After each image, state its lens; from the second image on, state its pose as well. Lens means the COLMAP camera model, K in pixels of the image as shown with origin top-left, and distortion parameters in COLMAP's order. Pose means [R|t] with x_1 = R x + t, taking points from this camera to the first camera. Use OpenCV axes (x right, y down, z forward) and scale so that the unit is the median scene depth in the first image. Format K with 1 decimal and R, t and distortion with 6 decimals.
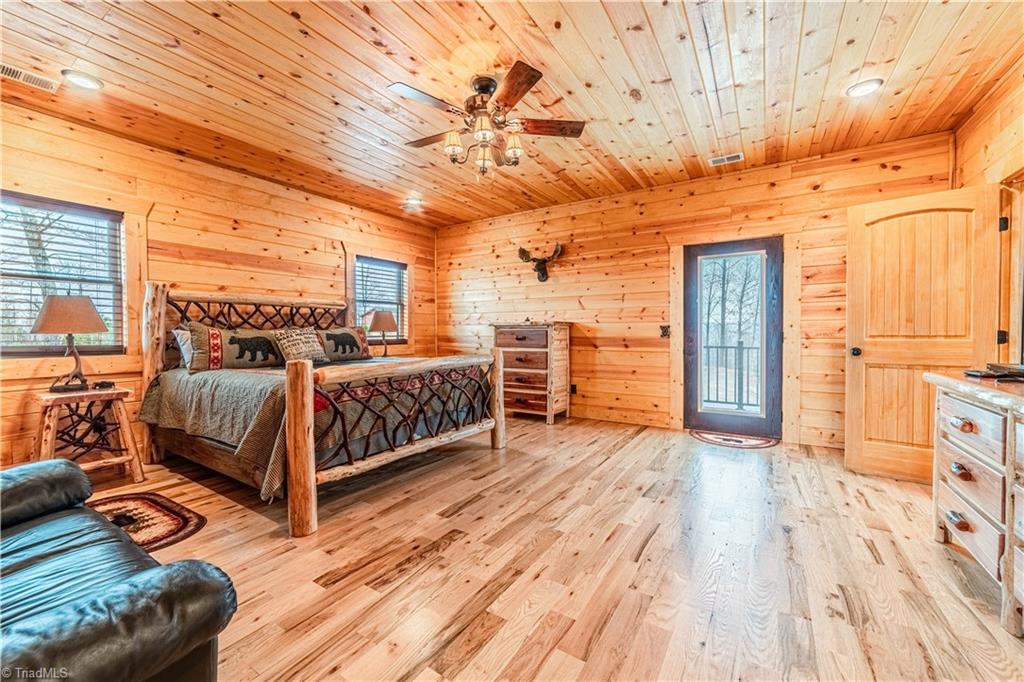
lens RADIAL K [[401.1, 0, 508.7], [0, 401.1, 340.3], [0, 0, 1]] dist [-0.018341, 0.007854]
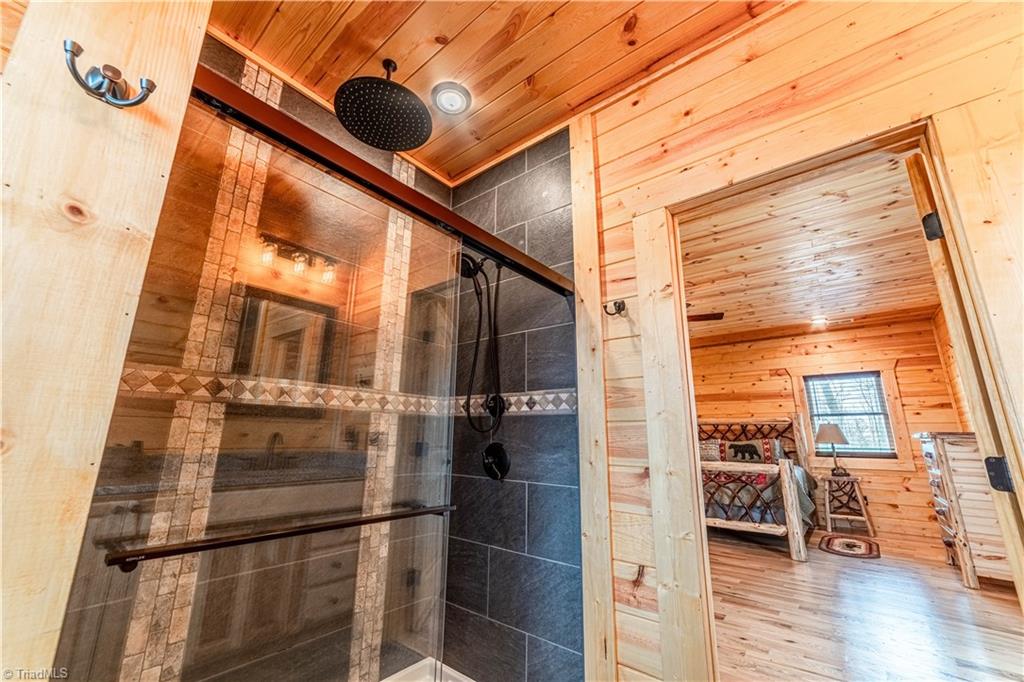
lens RADIAL K [[401.1, 0, 508.7], [0, 401.1, 340.3], [0, 0, 1]] dist [-0.018341, 0.007854]
pose [[-0.117123, -0.233509, -0.965275, 1.003708], [-0.037102, 0.972315, -0.230710, -0.015732], [0.992424, 0.008792, -0.122545, 0.326300]]
